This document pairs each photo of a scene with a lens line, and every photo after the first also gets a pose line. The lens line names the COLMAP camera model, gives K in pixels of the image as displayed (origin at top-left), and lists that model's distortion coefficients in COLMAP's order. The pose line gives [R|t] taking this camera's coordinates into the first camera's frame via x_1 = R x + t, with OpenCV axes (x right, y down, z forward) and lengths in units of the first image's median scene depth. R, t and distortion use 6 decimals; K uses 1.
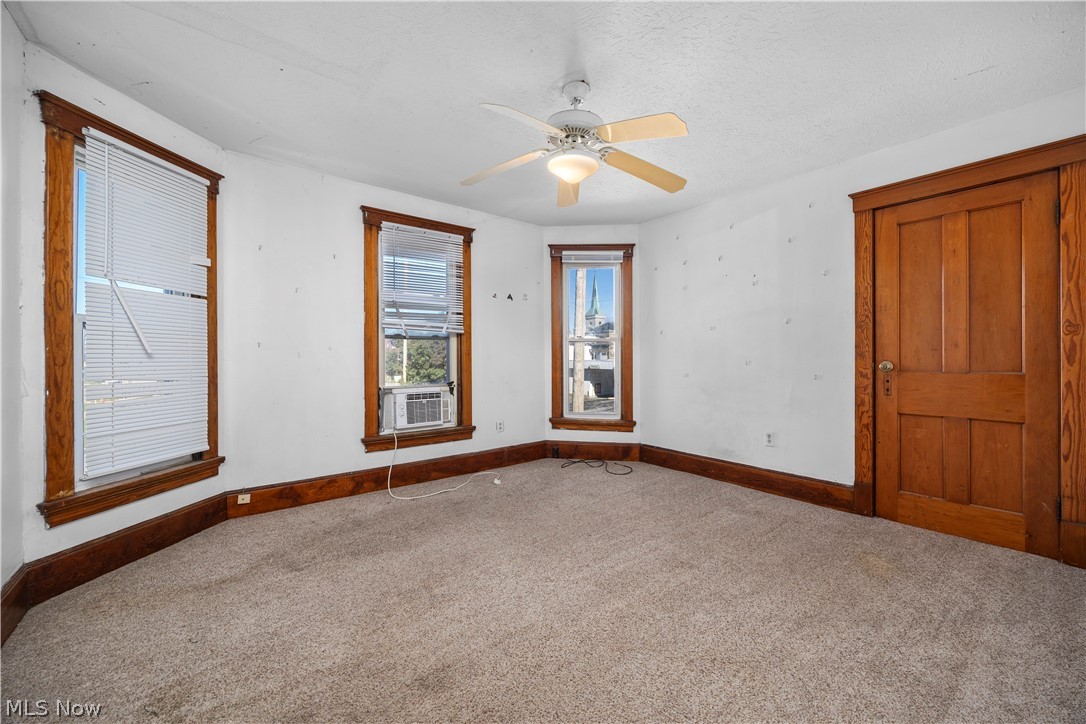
lens RADIAL K [[421.5, 0, 535.1], [0, 421.5, 357.3], [0, 0, 1]] dist [-0.002289, -0.000616]
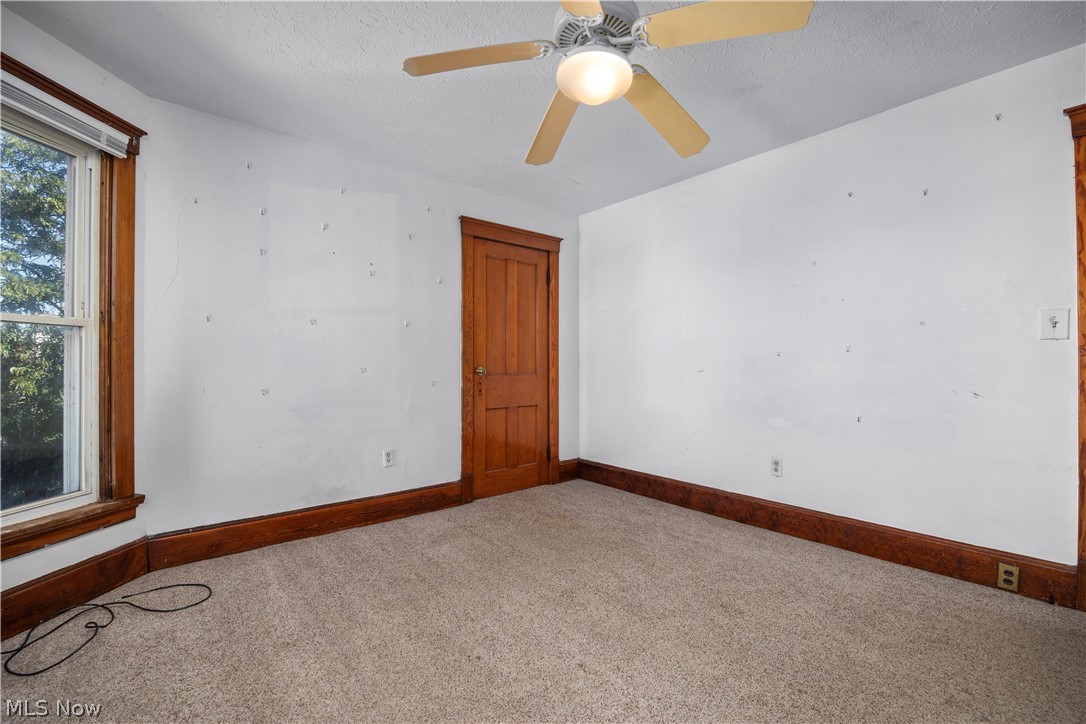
lens RADIAL K [[478.0, 0, 540.4], [0, 478.0, 358.5], [0, 0, 1]] dist [-0.019758, 0.000319]
pose [[-0.059044, 0.014349, 0.998152, -0.433657], [0.001560, 0.999897, -0.014281, 0.004453], [-0.998254, 0.000713, -0.059060, 0.739090]]
